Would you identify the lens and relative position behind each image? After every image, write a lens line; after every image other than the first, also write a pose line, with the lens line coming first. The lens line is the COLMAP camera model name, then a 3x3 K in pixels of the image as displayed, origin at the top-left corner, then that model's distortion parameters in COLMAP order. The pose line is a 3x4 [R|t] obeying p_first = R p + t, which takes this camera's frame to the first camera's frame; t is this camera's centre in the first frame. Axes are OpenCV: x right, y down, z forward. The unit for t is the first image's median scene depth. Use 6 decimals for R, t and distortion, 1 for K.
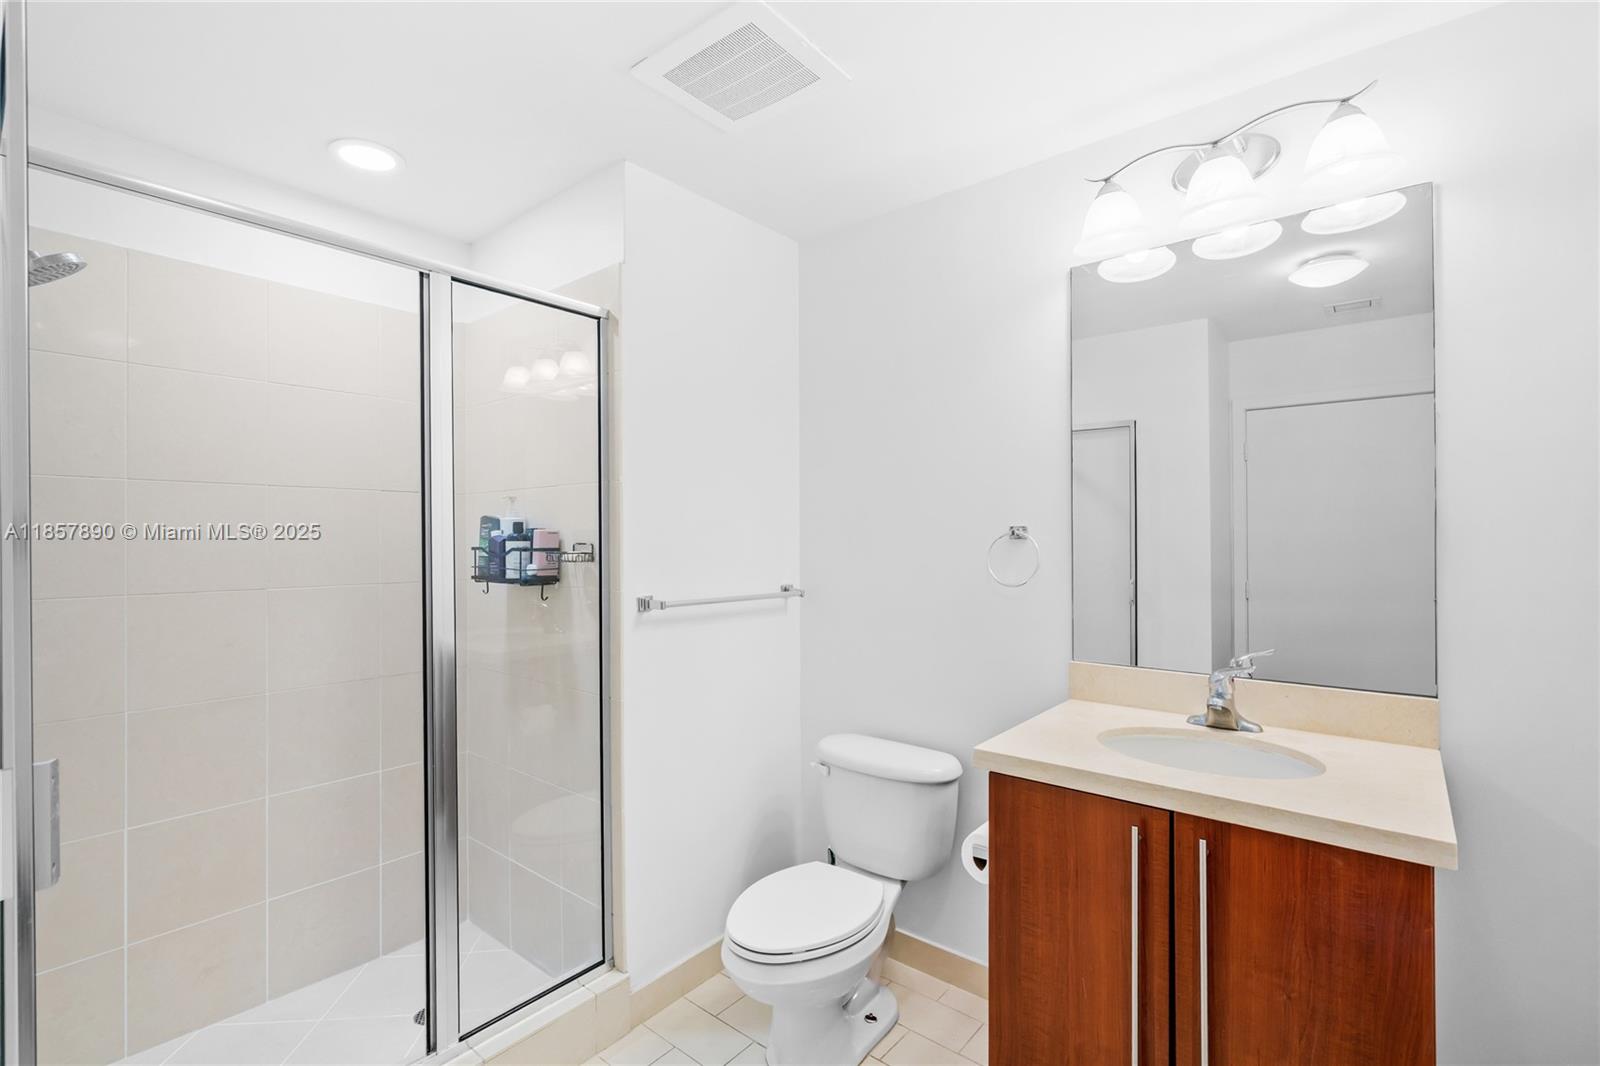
lens RADIAL K [[724.7, 0, 801.0], [0, 724.7, 538.8], [0, 0, 1]] dist [-0.003392, 0.000606]
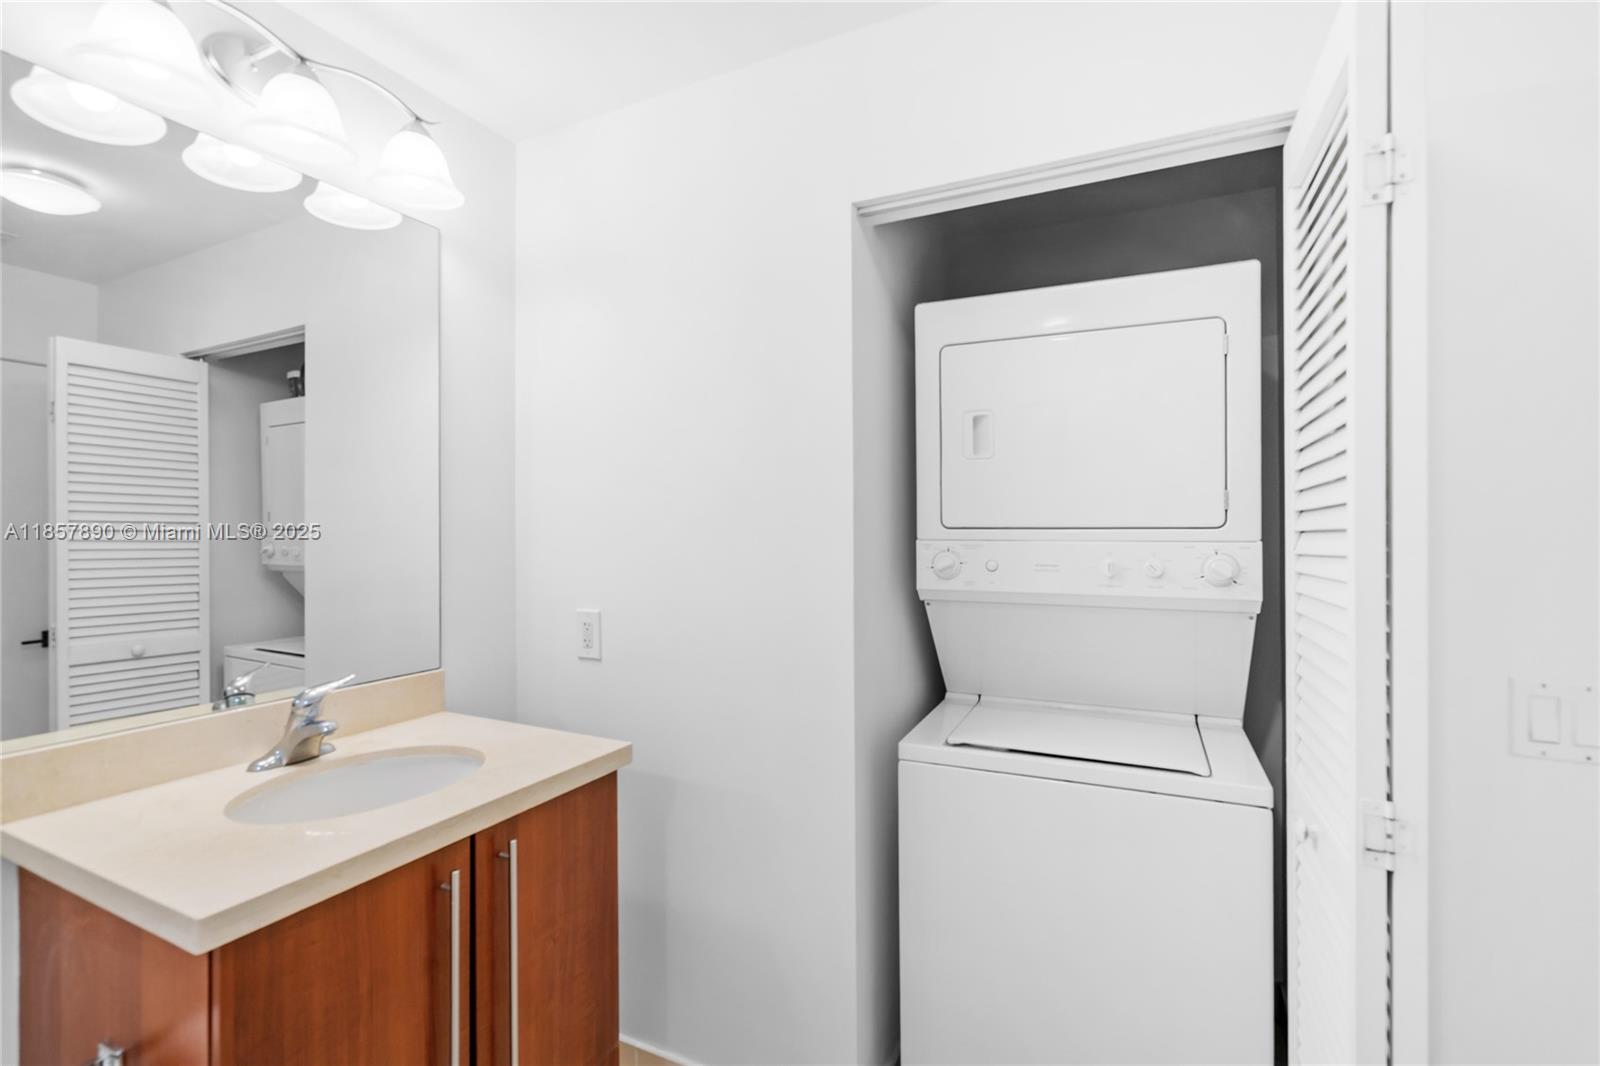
lens RADIAL K [[724.7, 0, 797.2], [0, 724.7, 533.5], [0, 0, 1]] dist [-0.003392, 0.000606]
pose [[-0.251920, 0.004935, 0.967736, -0.430117], [-0.001770, 0.999983, -0.005560, 0.004677], [-0.967746, -0.003113, -0.251907, 0.766466]]
